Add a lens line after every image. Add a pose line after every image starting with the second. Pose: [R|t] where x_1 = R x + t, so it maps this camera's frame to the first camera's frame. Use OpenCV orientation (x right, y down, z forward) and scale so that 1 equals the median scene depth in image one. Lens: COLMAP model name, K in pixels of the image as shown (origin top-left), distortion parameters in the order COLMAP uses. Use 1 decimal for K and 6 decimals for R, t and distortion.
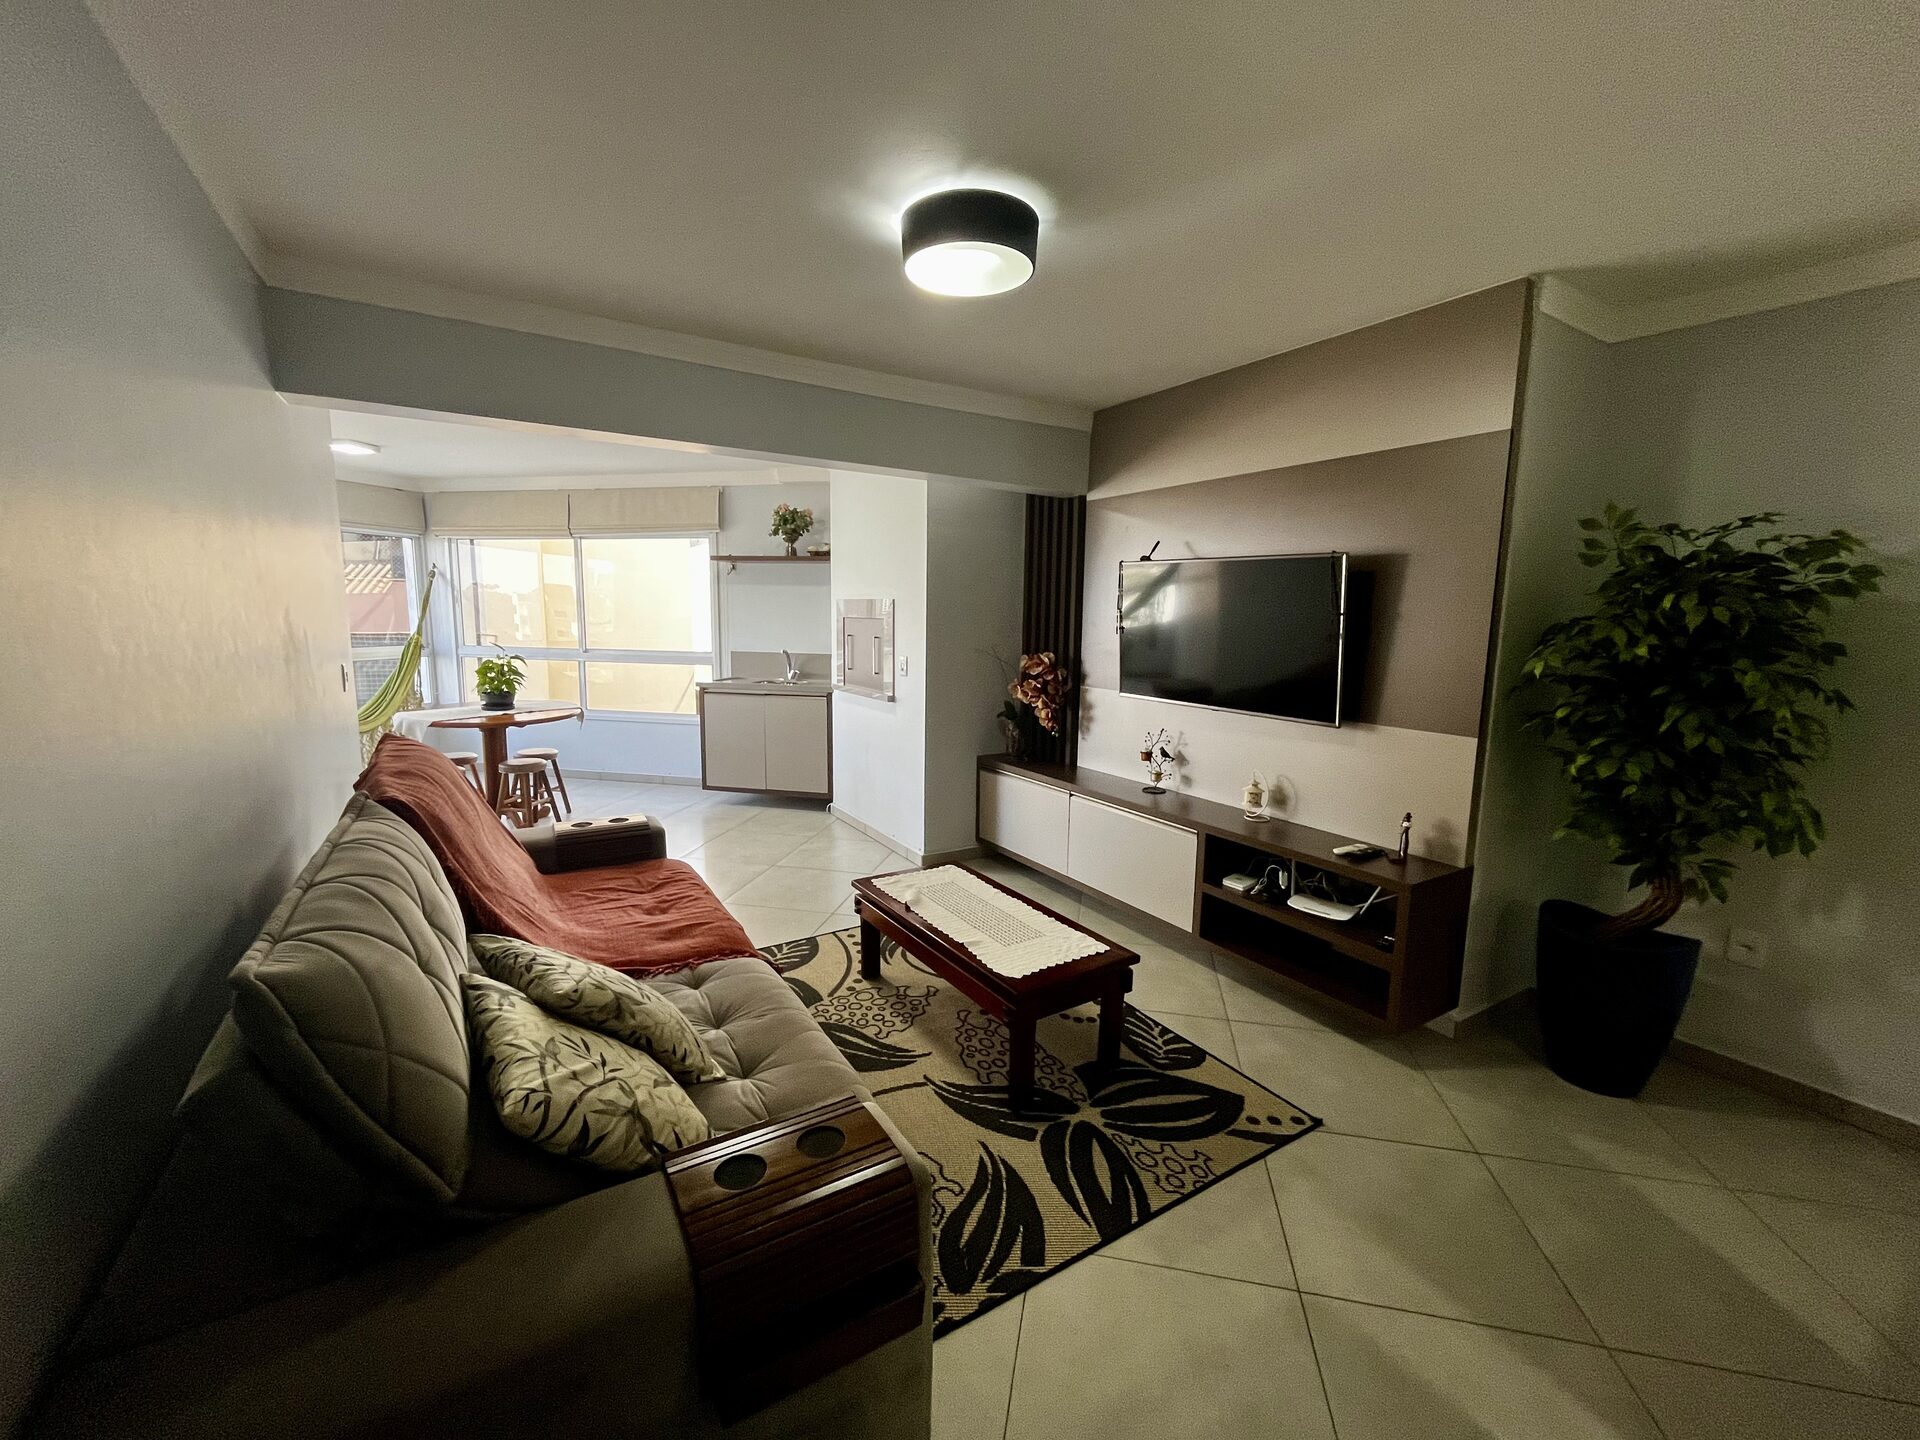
lens RADIAL K [[772.6, 0, 955.7], [0, 772.6, 719.7], [0, 0, 1]] dist [-0.000178, -0.000690]
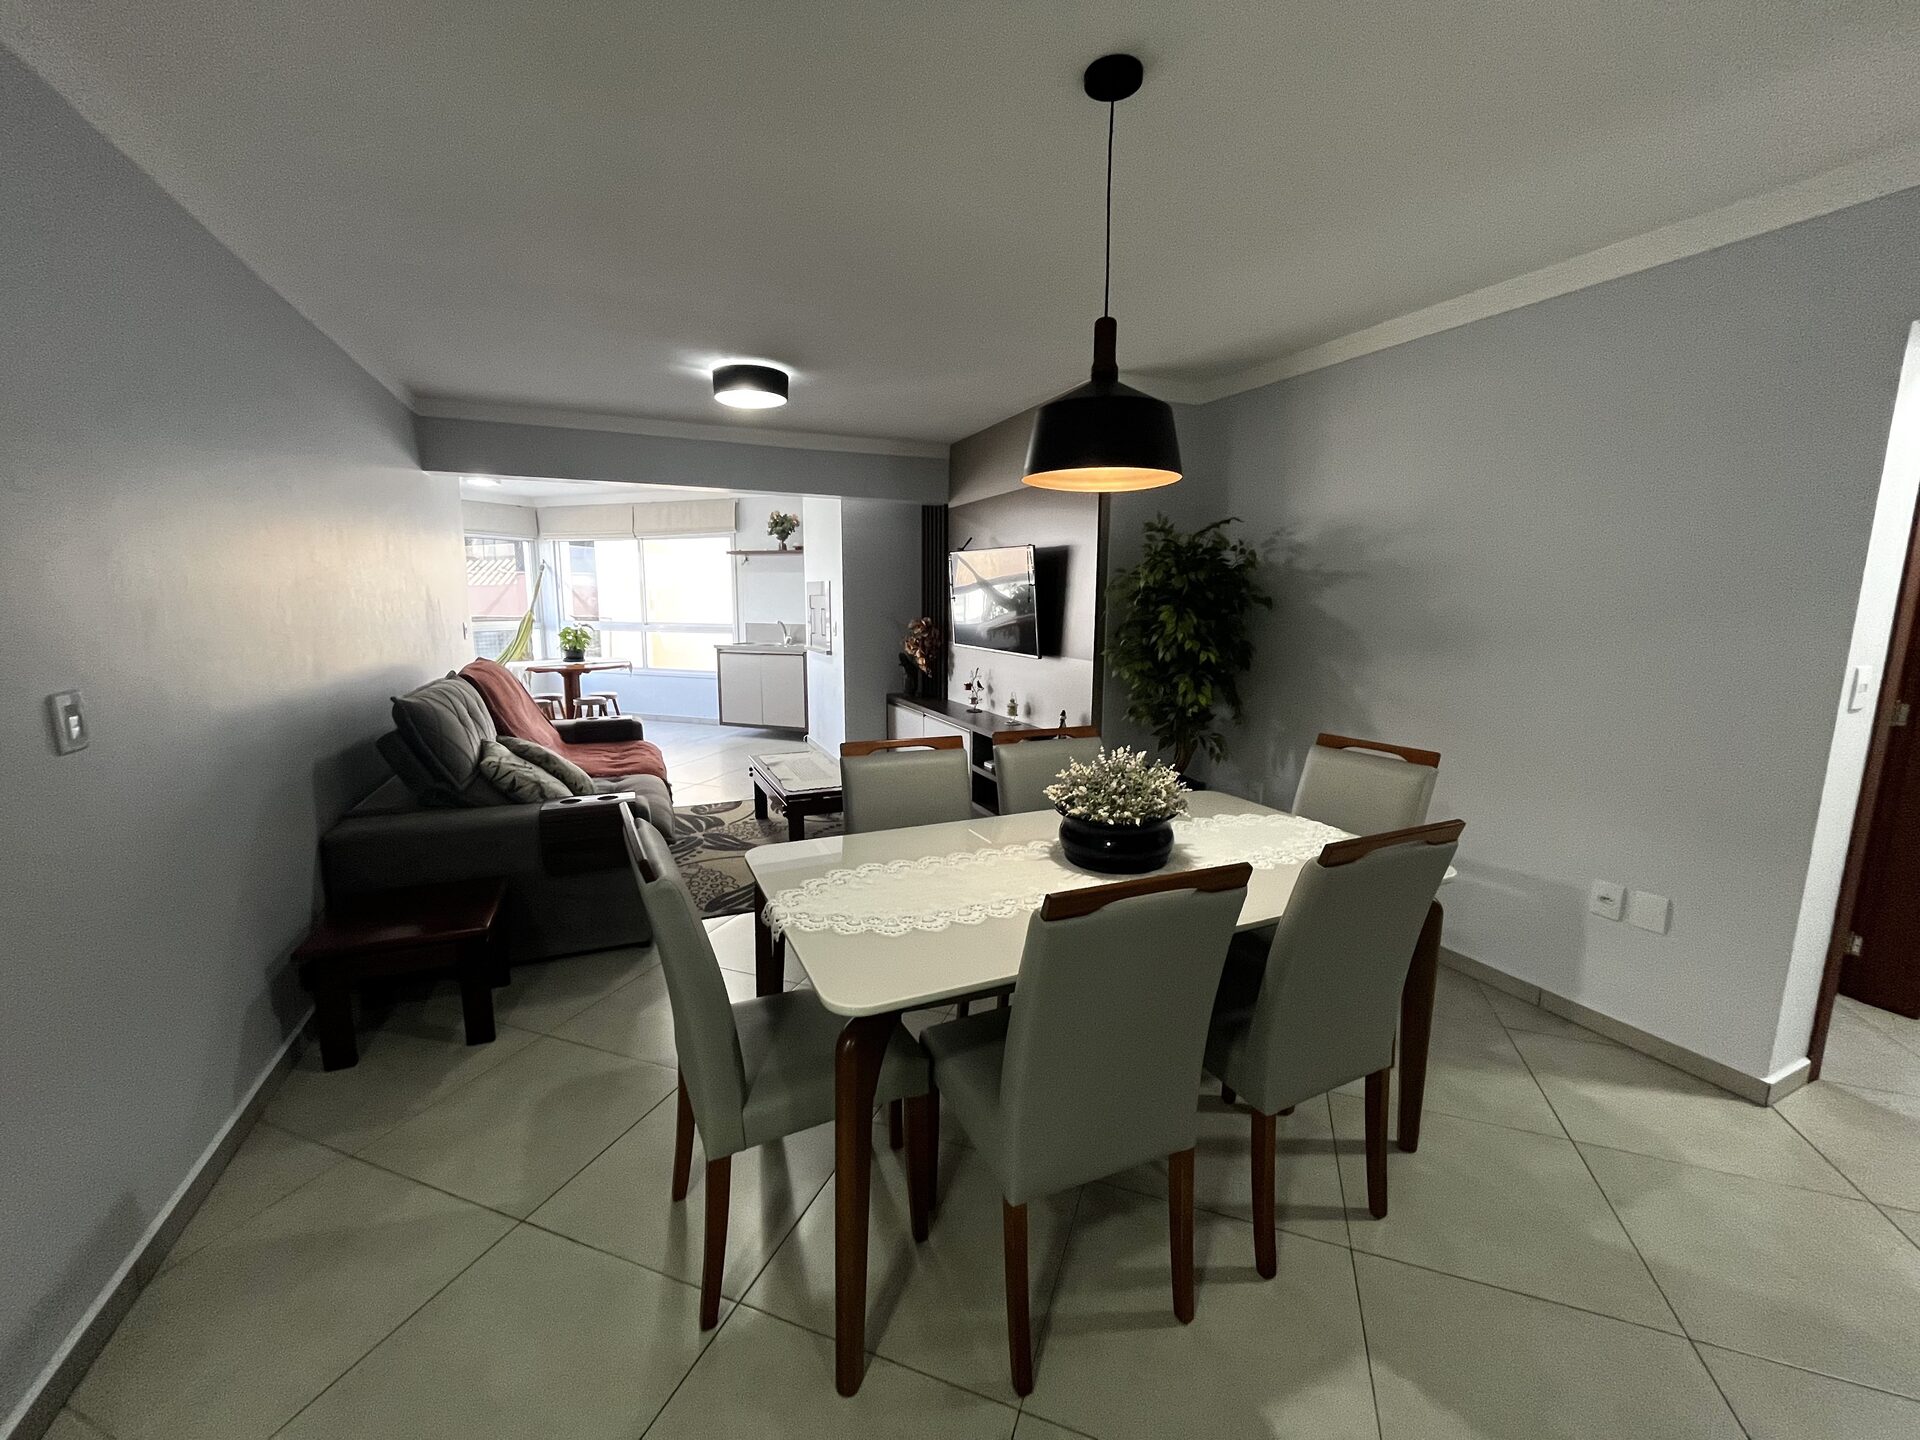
lens RADIAL K [[772.6, 0, 955.7], [0, 772.6, 719.7], [0, 0, 1]] dist [-0.000178, -0.000690]
pose [[0.989043, 0.014657, -0.146898, 0.341592], [-0.012374, 0.999788, 0.016443, 0.066360], [0.147108, -0.014445, 0.989015, -0.336174]]
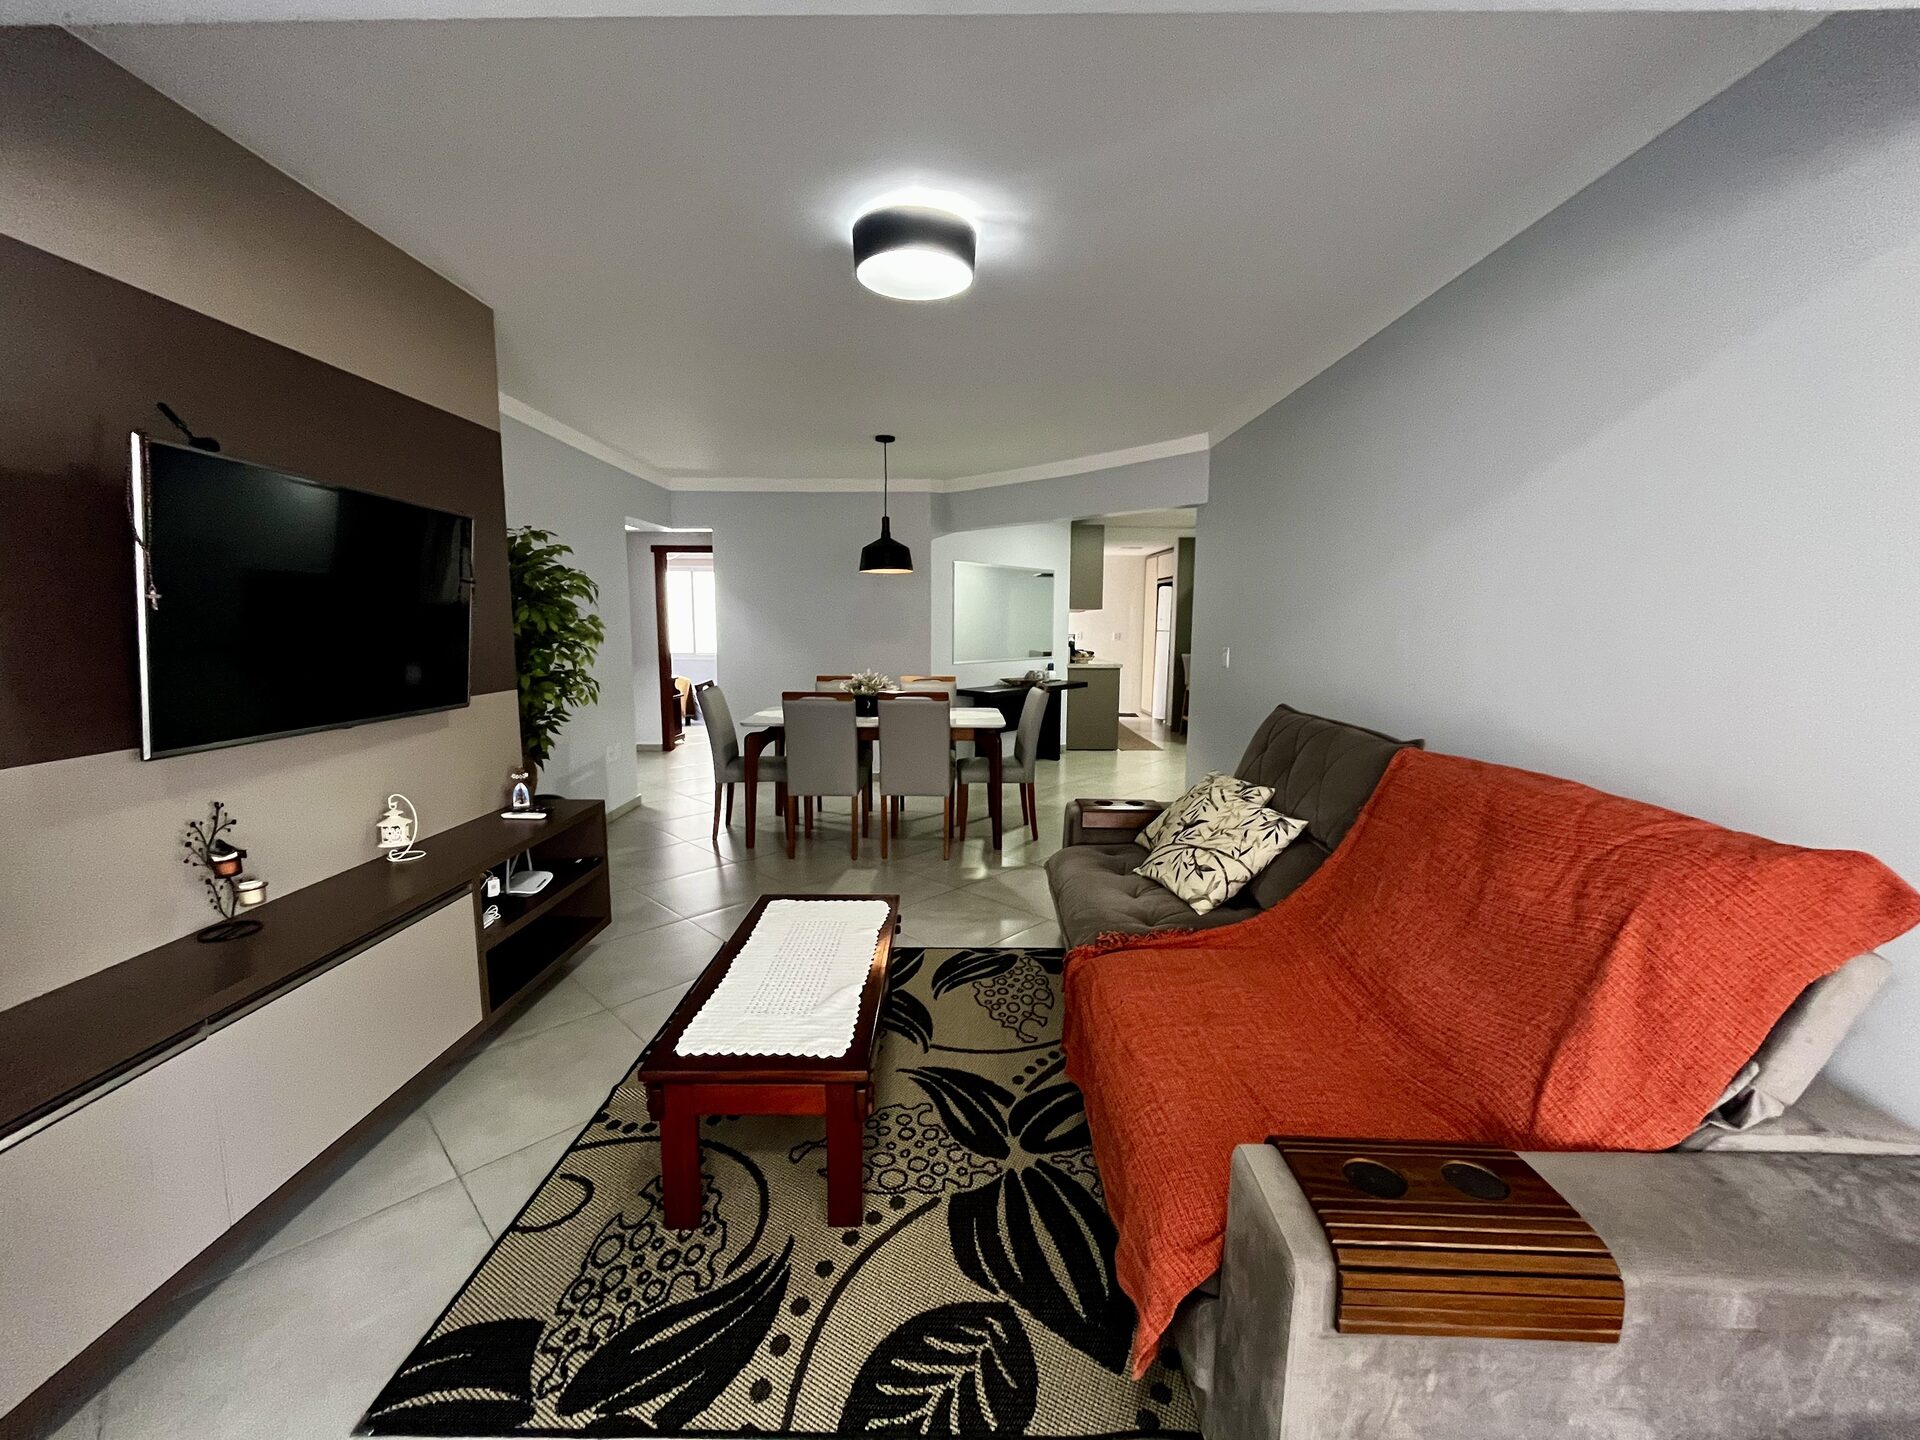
lens RADIAL K [[772.7, 0, 955.8], [0, 772.7, 719.8], [0, 0, 1]] dist [0.000226, -0.000243]
pose [[-0.843772, -0.091715, 0.528807, -0.294771], [0.049216, 0.967917, 0.246404, -0.105030], [-0.534440, 0.233934, -0.812187, 0.886151]]
